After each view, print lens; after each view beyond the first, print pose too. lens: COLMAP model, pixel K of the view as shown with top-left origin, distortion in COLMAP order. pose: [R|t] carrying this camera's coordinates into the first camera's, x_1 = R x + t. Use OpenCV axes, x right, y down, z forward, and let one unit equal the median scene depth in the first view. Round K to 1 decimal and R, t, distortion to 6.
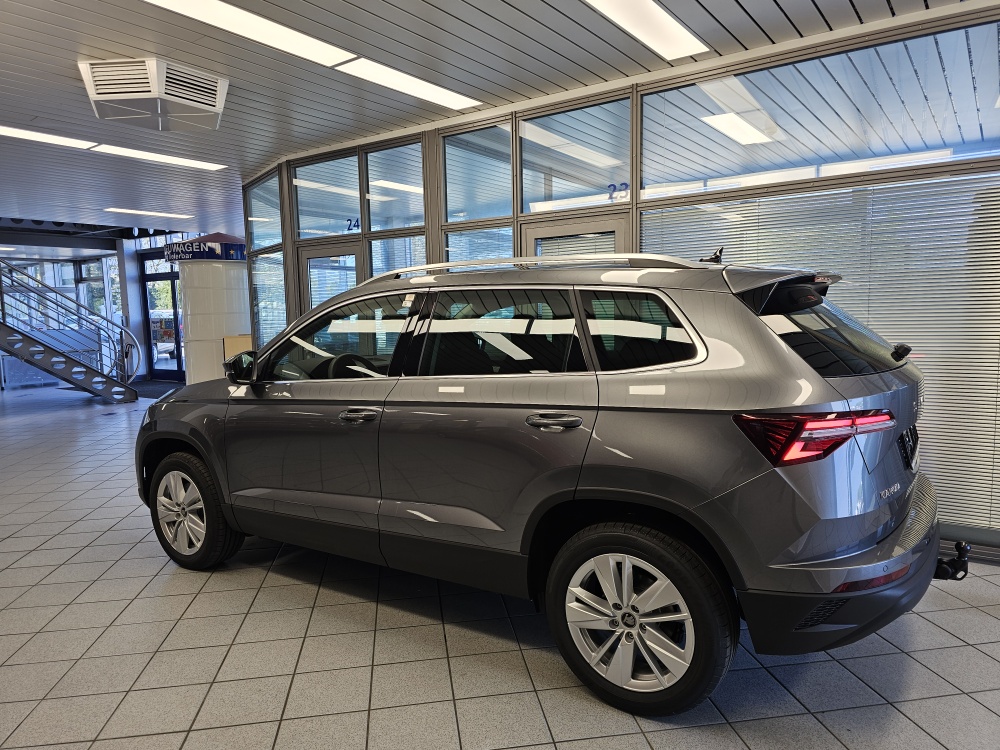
lens RADIAL K [[682.9, 0, 518.3], [0, 682.9, 384.3], [0, 0, 1]] dist [0.063578, -0.071014]
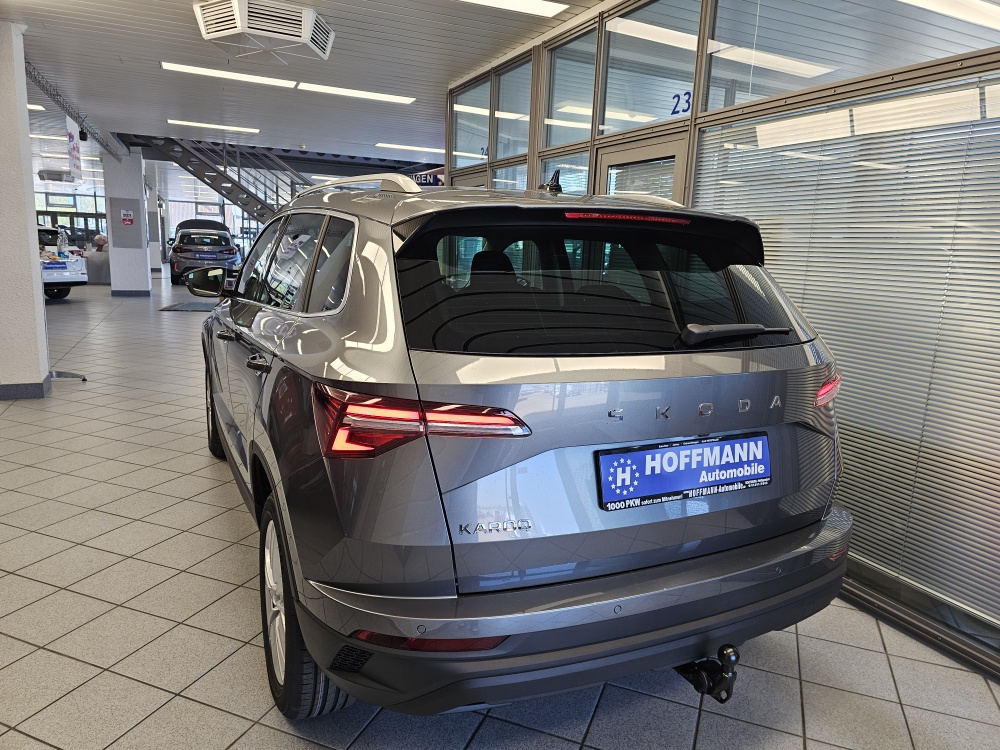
lens RADIAL K [[682.9, 0, 504.2], [0, 682.9, 382.0], [0, 0, 1]] dist [0.063578, -0.071014]
pose [[0.859843, 0.155596, -0.486271, 0.434245], [-0.116342, 0.987085, 0.110124, -0.031932], [0.497126, -0.038116, 0.866841, 0.217162]]
